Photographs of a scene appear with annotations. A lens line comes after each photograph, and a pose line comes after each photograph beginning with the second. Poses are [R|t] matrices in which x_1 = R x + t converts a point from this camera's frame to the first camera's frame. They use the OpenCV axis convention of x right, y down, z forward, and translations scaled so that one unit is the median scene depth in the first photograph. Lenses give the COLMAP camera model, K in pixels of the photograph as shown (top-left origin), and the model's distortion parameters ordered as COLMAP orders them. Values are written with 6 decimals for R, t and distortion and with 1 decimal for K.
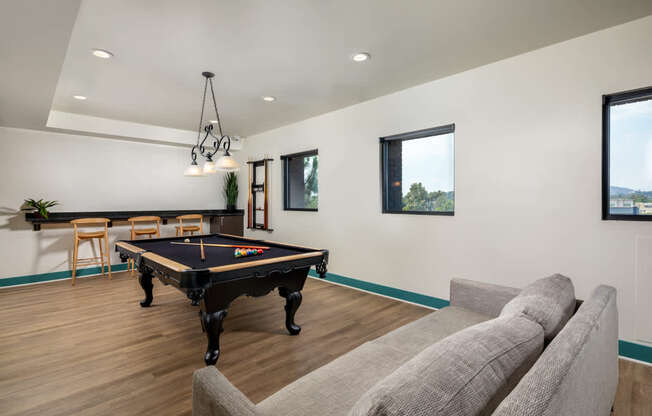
lens RADIAL K [[315.4, 0, 322.7], [0, 315.4, 205.9], [0, 0, 1]] dist [-0.000007, -0.003048]
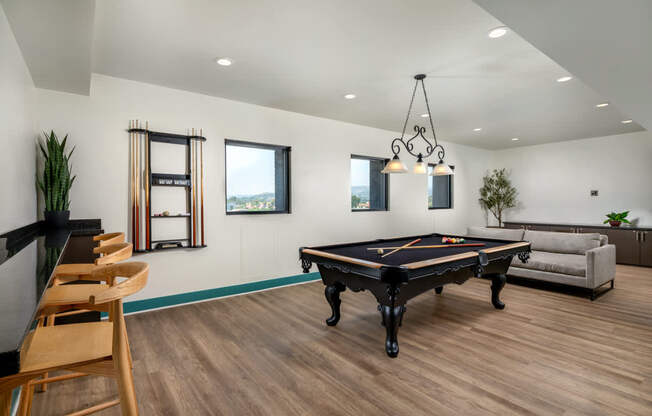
lens RADIAL K [[315.4, 0, 322.4], [0, 315.4, 206.1], [0, 0, 1]] dist [-0.000007, -0.003048]
pose [[0.108964, -0.004103, 0.994037, -0.773371], [0.018401, 0.999828, 0.002110, -0.003541], [-0.993875, 0.018061, 0.109020, 0.662197]]
